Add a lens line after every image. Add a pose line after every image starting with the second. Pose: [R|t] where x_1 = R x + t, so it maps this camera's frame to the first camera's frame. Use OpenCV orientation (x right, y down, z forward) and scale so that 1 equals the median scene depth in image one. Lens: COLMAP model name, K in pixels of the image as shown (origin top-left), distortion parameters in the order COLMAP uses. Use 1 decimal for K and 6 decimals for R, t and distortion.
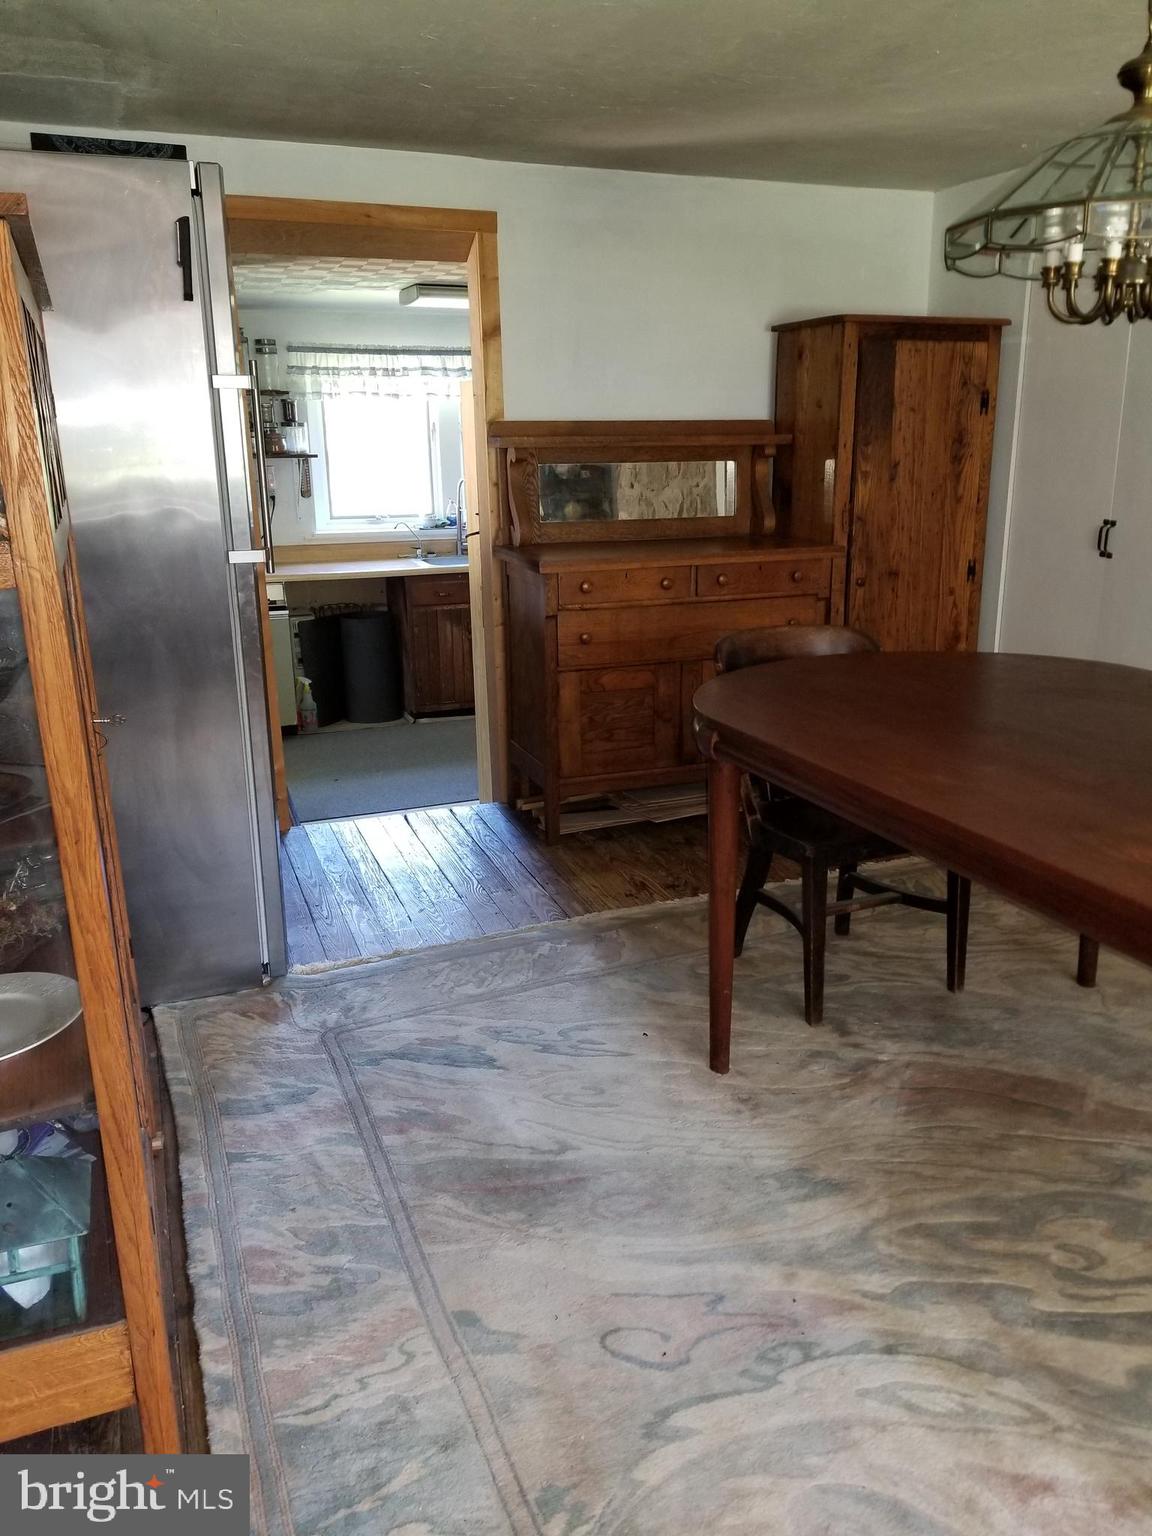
lens RADIAL K [[1245.6, 0, 580.8], [0, 1245.6, 770.1], [0, 0, 1]] dist [-0.002649, -0.011748]
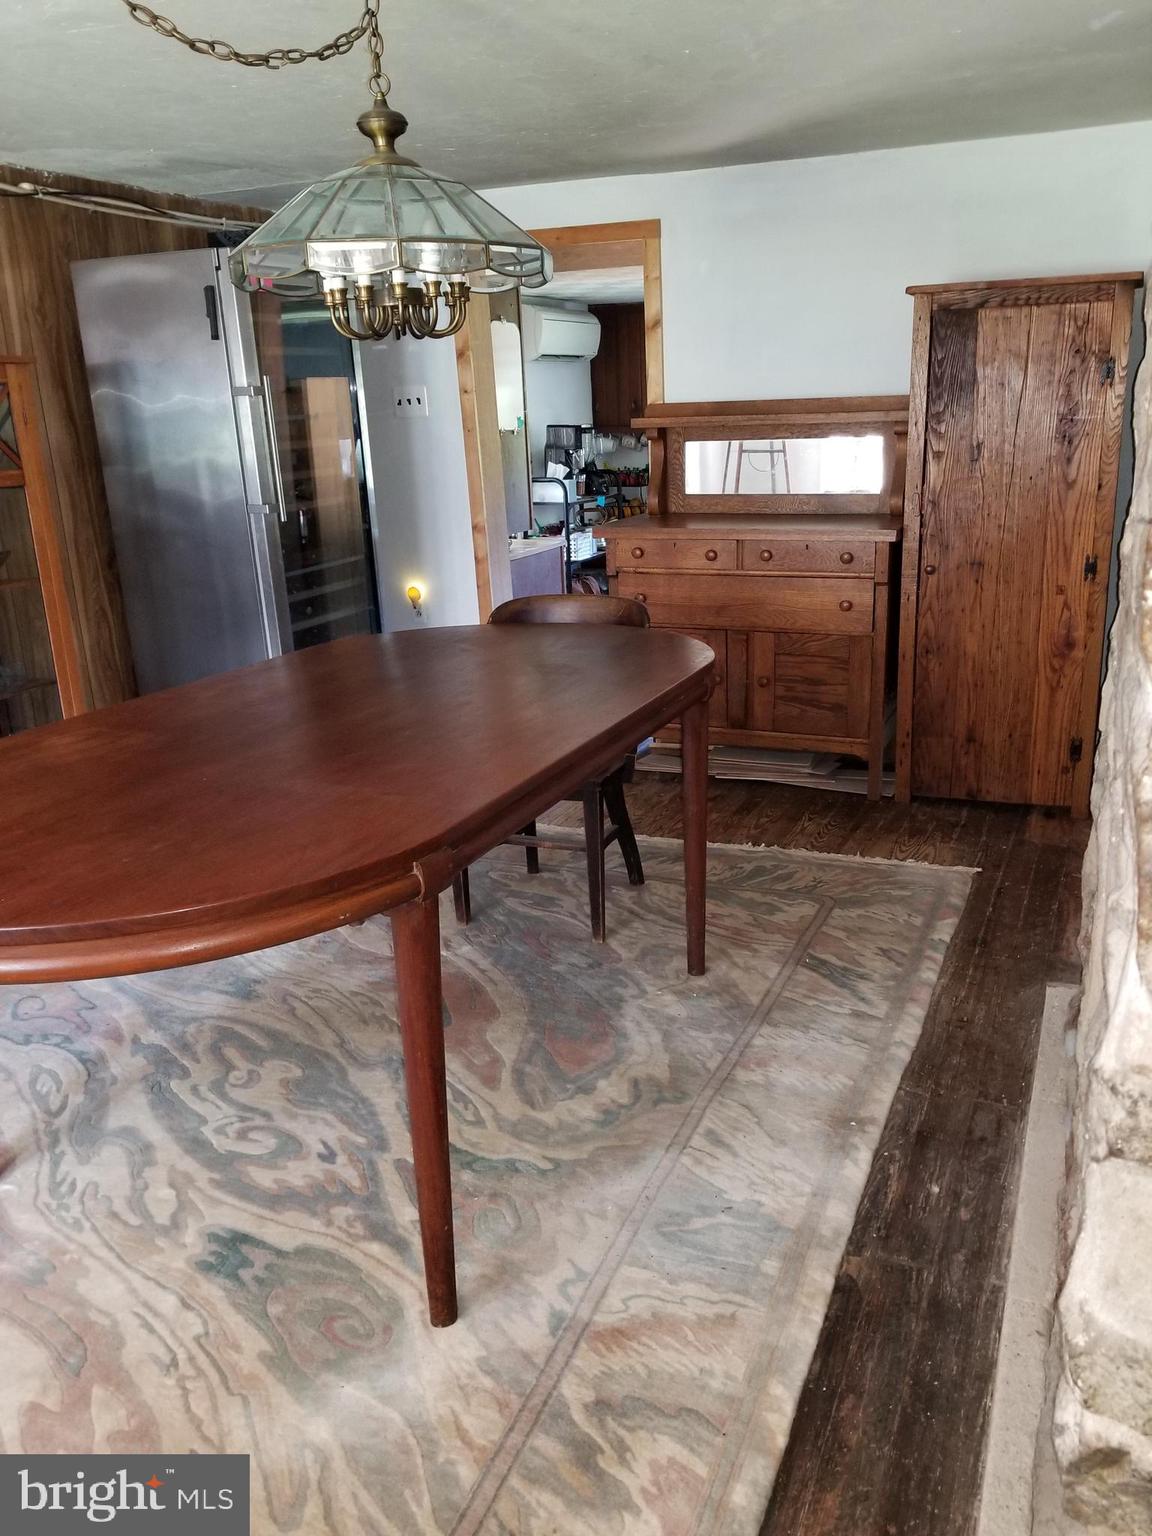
lens RADIAL K [[1245.6, 0, 583.0], [0, 1245.6, 769.1], [0, 0, 1]] dist [-0.002649, -0.011748]
pose [[0.696789, 0.187431, -0.692355, 0.742589], [-0.166622, 0.981146, 0.097922, -0.053103], [0.697655, 0.047131, 0.714882, 0.156423]]
